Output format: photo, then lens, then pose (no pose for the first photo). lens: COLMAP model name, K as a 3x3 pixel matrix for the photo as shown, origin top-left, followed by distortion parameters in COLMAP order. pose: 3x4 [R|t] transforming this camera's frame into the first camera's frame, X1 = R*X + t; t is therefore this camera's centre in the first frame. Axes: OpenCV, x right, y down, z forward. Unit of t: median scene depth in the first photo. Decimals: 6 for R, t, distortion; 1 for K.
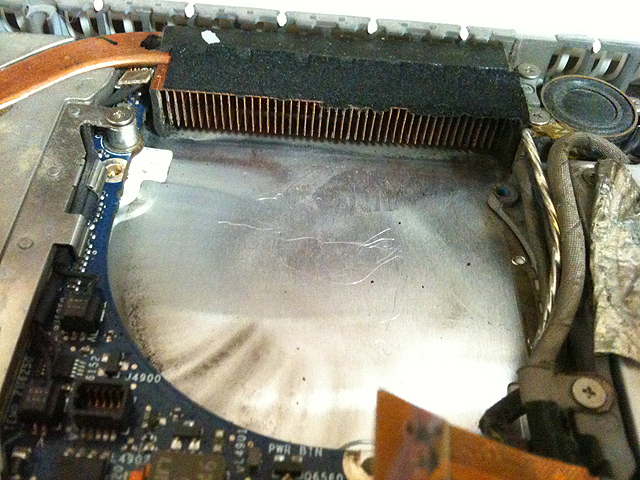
lens RADIAL K [[729.2, 0, 320.0], [0, 729.2, 240.0], [0, 0, 1]] dist [0.110104, -0.449285]
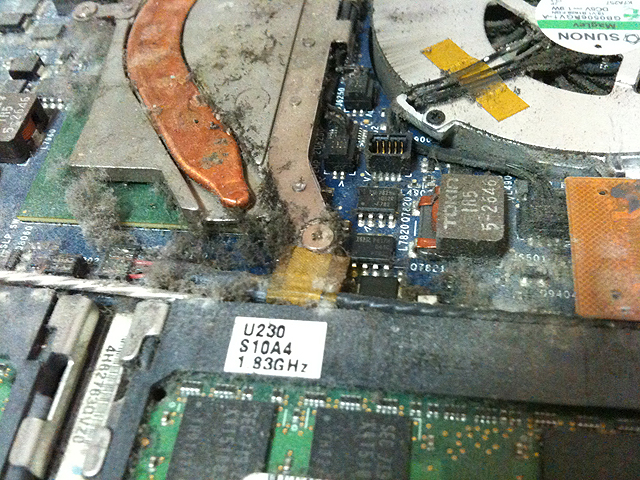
lens RADIAL K [[729.2, 0, 320.0], [0, 729.2, 240.0], [0, 0, 1]] dist [0.110104, -0.449285]
pose [[0.982277, -0.017280, -0.186639, -0.151846], [0.025362, 0.998837, 0.041003, 0.257929], [0.185713, -0.045009, 0.981573, -0.178315]]
